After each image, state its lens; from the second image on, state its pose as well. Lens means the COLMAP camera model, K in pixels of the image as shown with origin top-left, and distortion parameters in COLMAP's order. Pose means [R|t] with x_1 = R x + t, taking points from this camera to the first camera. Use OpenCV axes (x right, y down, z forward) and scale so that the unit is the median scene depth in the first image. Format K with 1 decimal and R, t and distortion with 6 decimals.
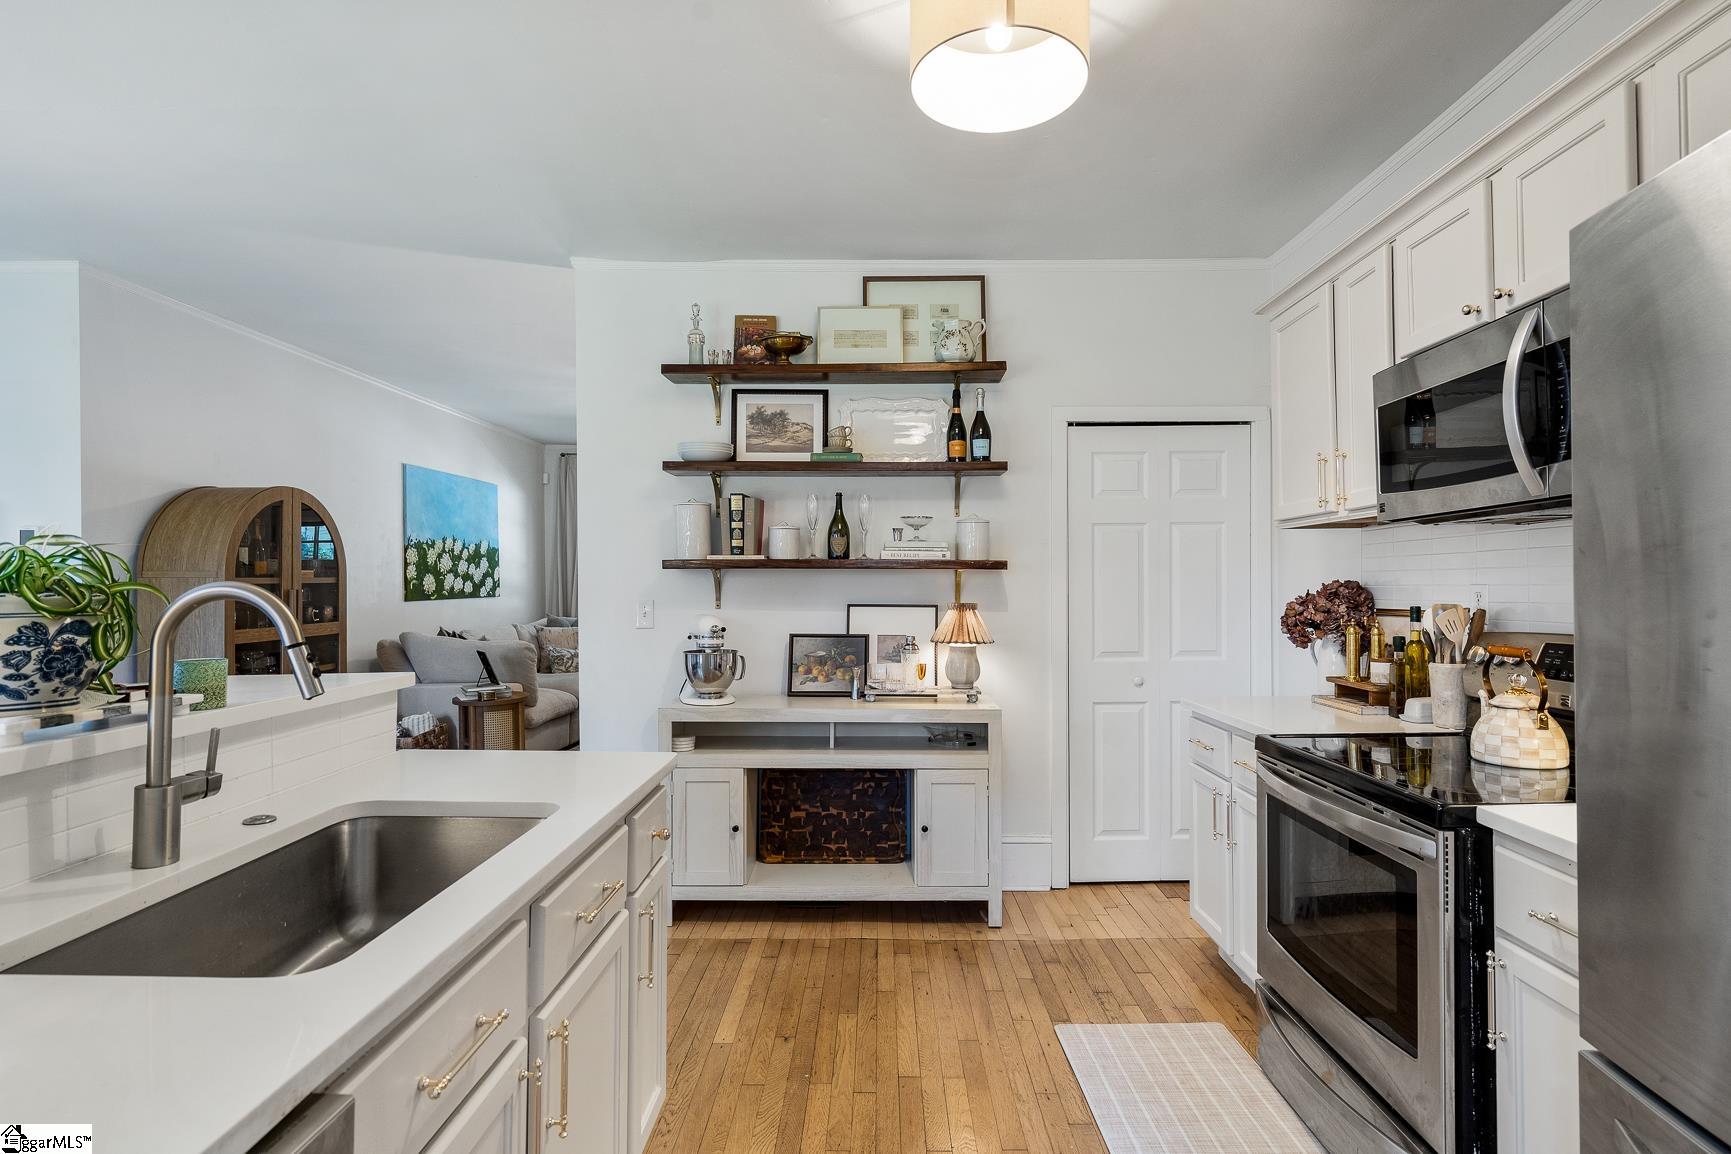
lens RADIAL K [[876.6, 0, 893.4], [0, 876.6, 576.3], [0, 0, 1]] dist [0.001380, 0.002000]
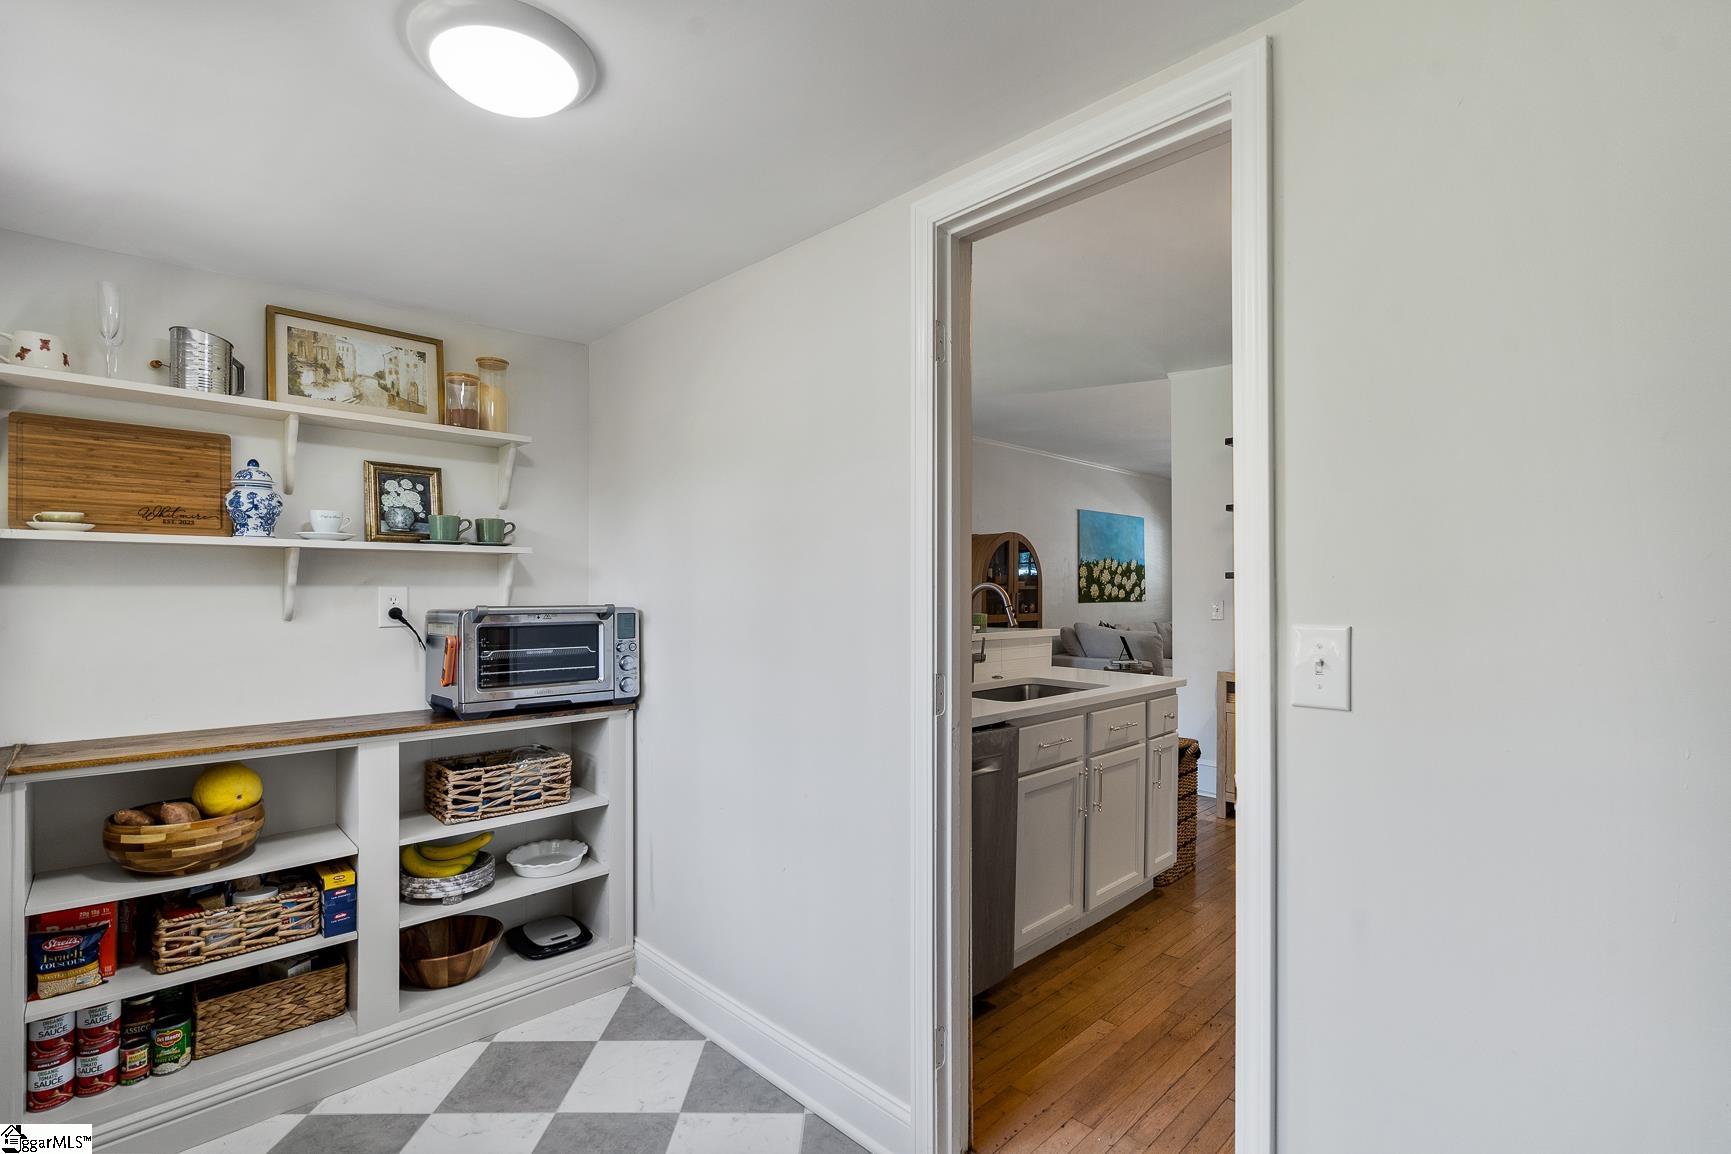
lens RADIAL K [[805.0, 0, 862.0], [0, 805.0, 583.7], [0, 0, 1]] dist [-0.008133, 0.003097]
pose [[0.701648, -0.000478, -0.712523, 0.230573], [-0.003347, 0.999987, -0.003967, 0.005167], [0.712515, 0.005168, 0.701637, -0.317933]]
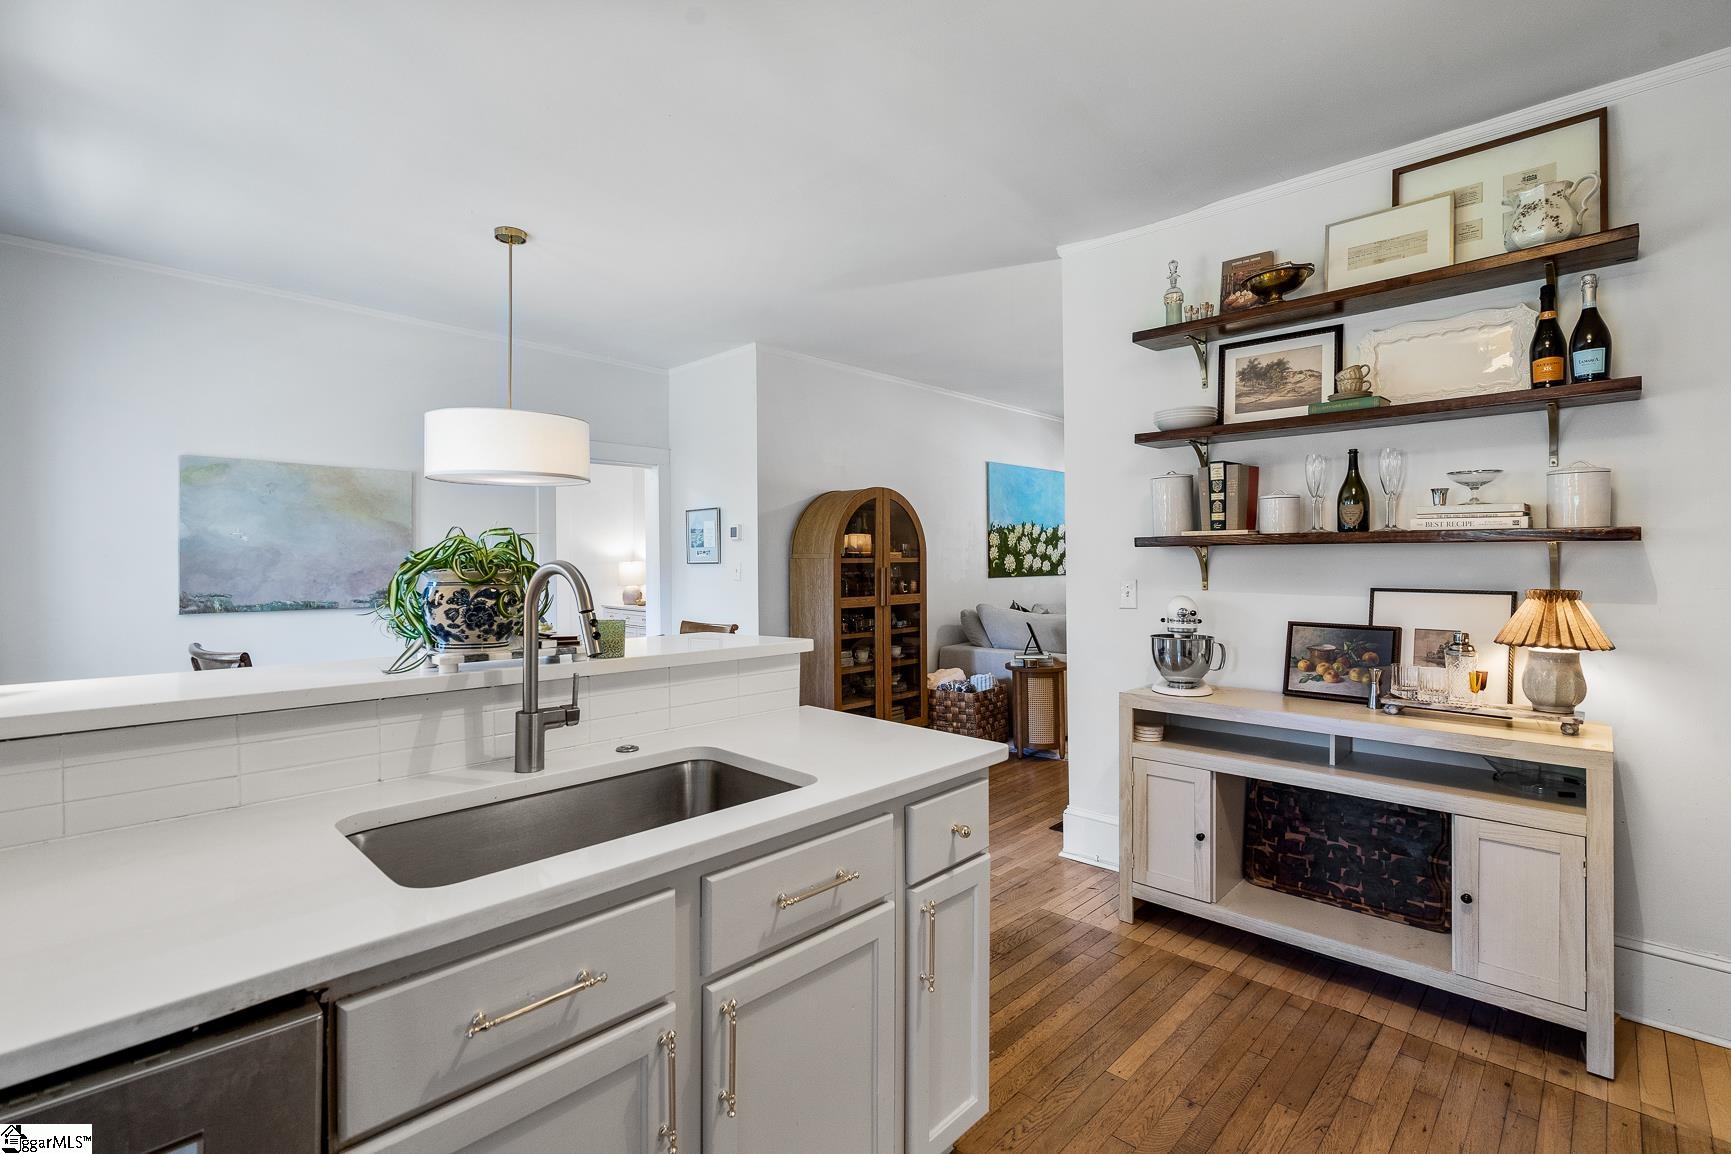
lens RADIAL K [[805.0, 0, 851.2], [0, 805.0, 560.8], [0, 0, 1]] dist [-0.008133, 0.003097]
pose [[0.715404, -0.002566, -0.698706, 0.110195], [0.006424, 0.999975, 0.002905, 0.001817], [0.698681, -0.006567, 0.715403, 0.136849]]
